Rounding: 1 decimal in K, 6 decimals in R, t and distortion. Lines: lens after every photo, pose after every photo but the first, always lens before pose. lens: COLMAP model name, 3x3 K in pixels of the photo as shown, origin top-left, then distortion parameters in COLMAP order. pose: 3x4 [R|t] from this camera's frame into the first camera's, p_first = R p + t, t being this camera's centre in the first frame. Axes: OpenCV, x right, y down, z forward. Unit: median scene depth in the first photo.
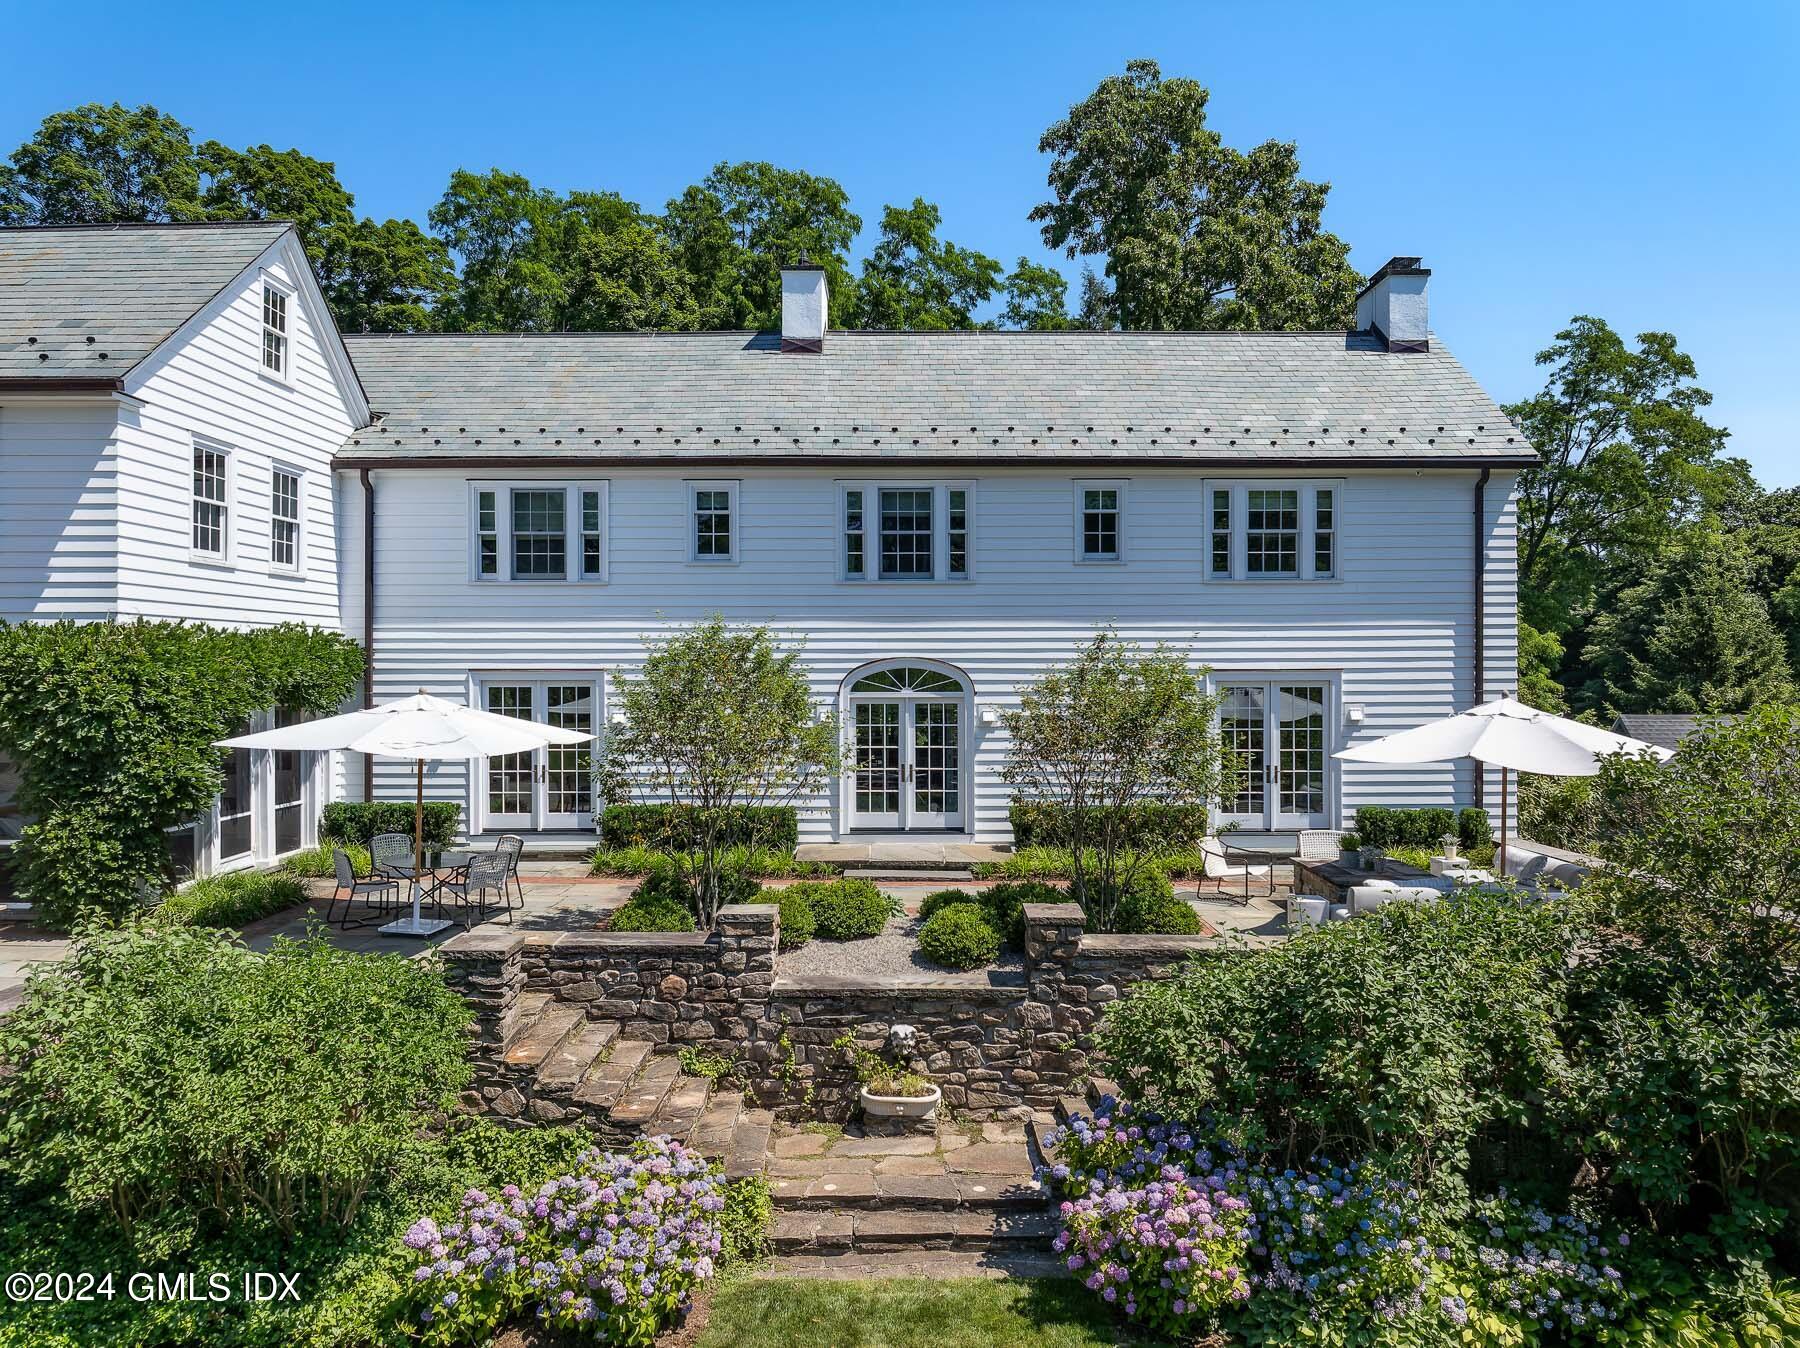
lens RADIAL K [[1237.0, 0, 900.0], [0, 1237.0, 674.0], [0, 0, 1]] dist [-0.002708, 0.004606]
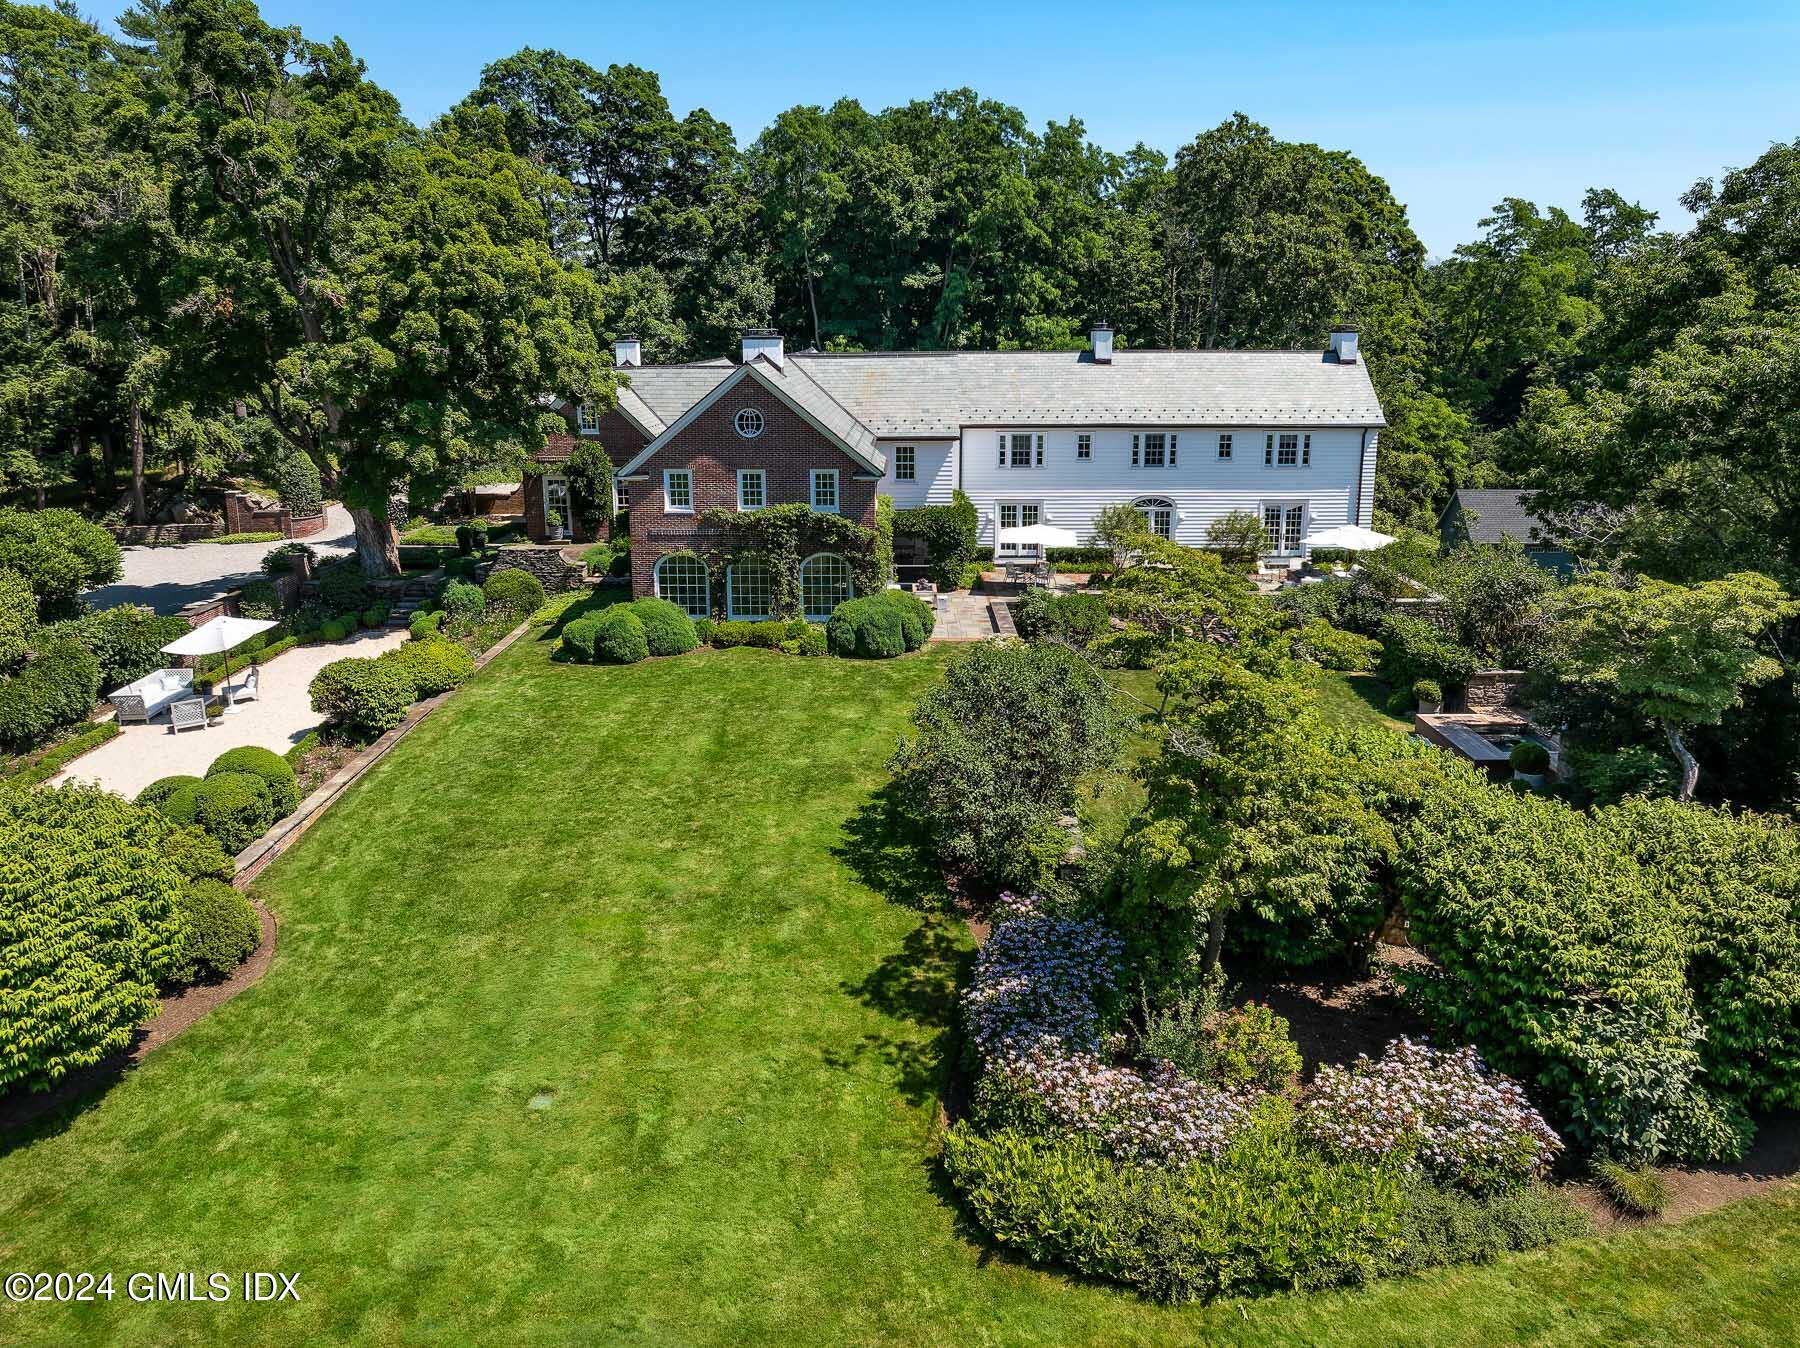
lens RADIAL K [[1275.6, 0, 873.3], [0, 1275.6, 589.6], [0, 0, 1]] dist [-0.001454, 0.005572]
pose [[0.999761, 0.001115, -0.021846, -0.563413], [0.003227, 0.980250, 0.197735, -0.375866], [0.021635, -0.197758, 0.980012, -1.879448]]
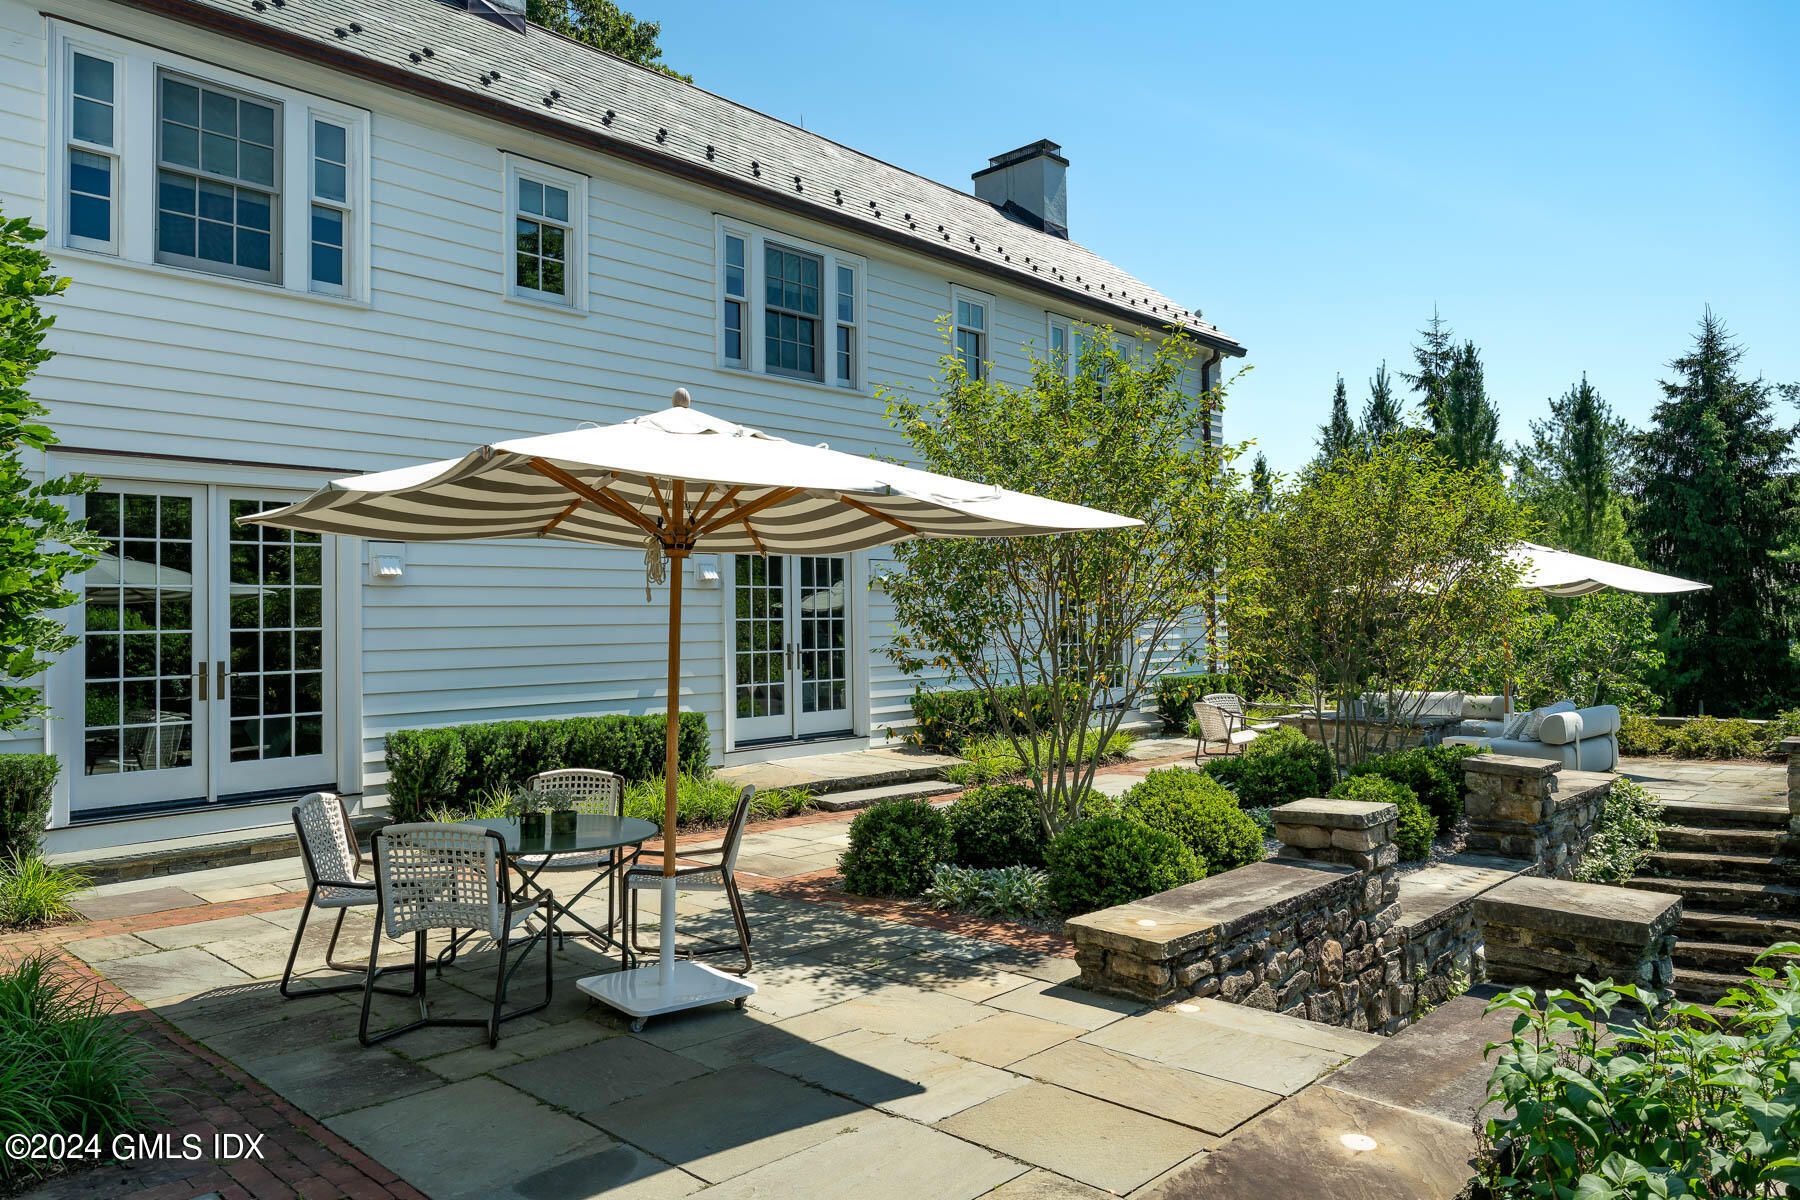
lens RADIAL K [[1222.7, 0, 900.0], [0, 1222.7, 600.0], [0, 0, 1]] dist [-0.000689, 0.010674]
pose [[0.679154, 0.005796, 0.733973, -0.461733], [0.016604, 0.999592, -0.023257, 0.065295], [-0.733808, 0.027982, 0.678780, 0.492142]]
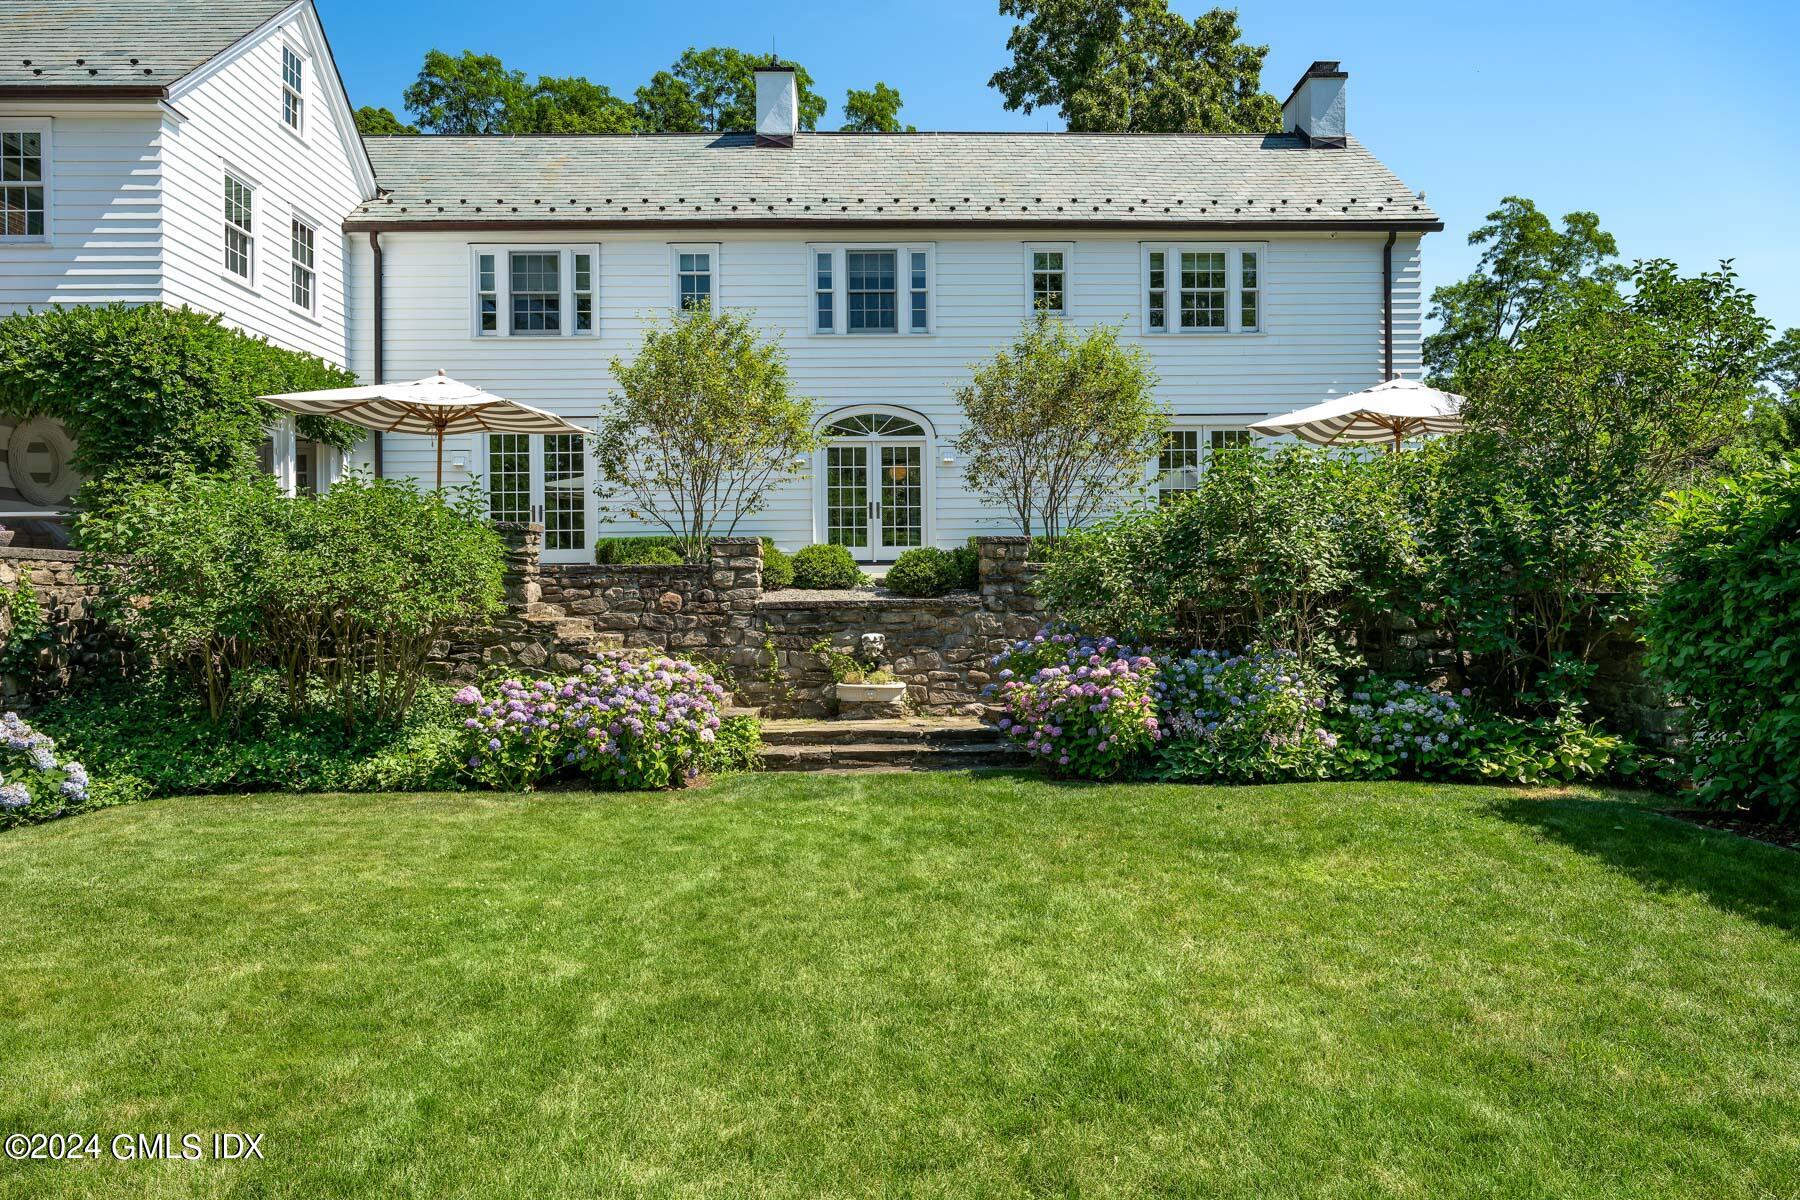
lens RADIAL K [[1222.7, 0, 900.0], [0, 1222.7, 600.0], [0, 0, 1]] dist [-0.000689, 0.010674]
pose [[0.999612, -0.007409, 0.026864, -0.001368], [0.007566, 0.999955, -0.005731, 0.166672], [-0.026820, 0.005932, 0.999623, -0.084914]]
